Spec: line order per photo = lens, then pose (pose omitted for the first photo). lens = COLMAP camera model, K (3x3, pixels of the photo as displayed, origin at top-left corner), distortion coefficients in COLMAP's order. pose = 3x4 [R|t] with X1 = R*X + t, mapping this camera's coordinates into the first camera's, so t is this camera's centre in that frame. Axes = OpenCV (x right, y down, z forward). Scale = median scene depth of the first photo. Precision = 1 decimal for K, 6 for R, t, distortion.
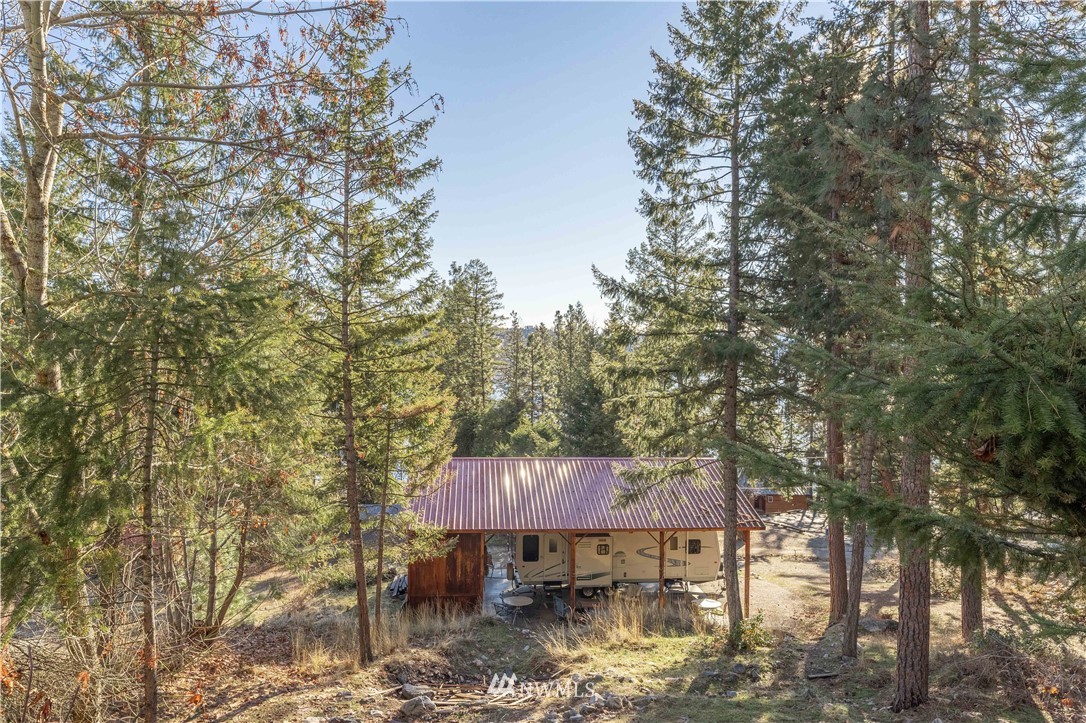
lens RADIAL K [[701.6, 0, 543.0], [0, 701.6, 361.5], [0, 0, 1]] dist [-0.002721, -0.000848]
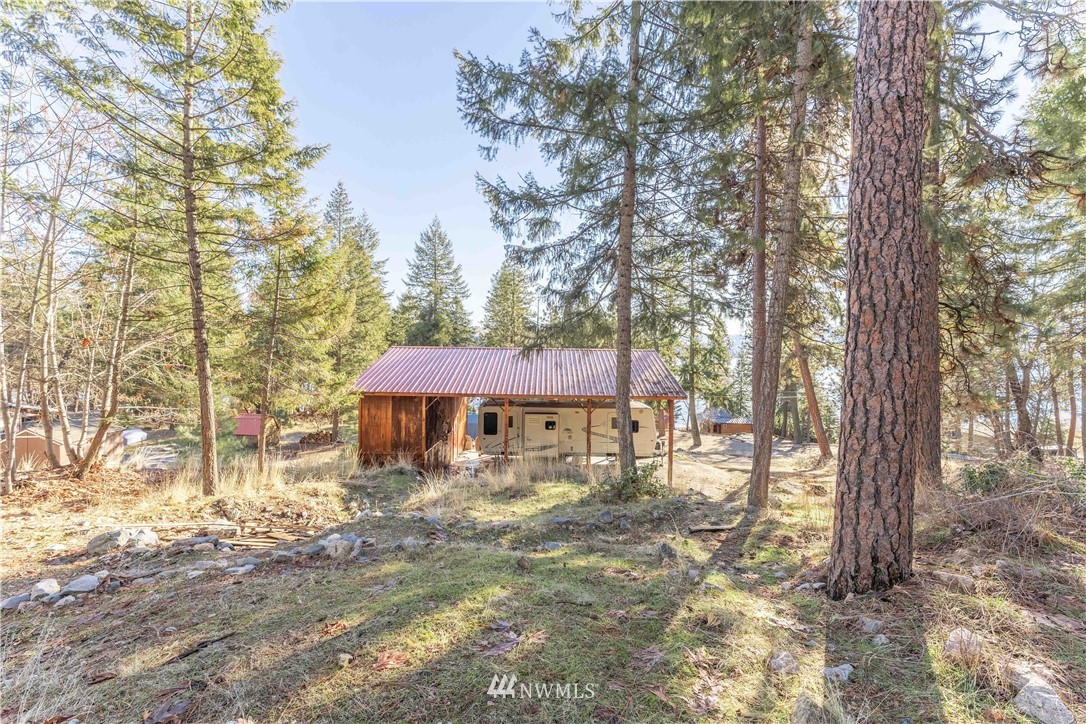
lens RADIAL K [[437.6, 0, 543.0], [0, 437.6, 362.0], [0, 0, 1]] dist [-0.000315, -0.000079]
pose [[0.995603, 0.013988, -0.092623, 0.142193], [-0.010601, 0.999261, 0.036958, 0.141158], [0.093071, -0.035813, 0.995015, 0.293291]]
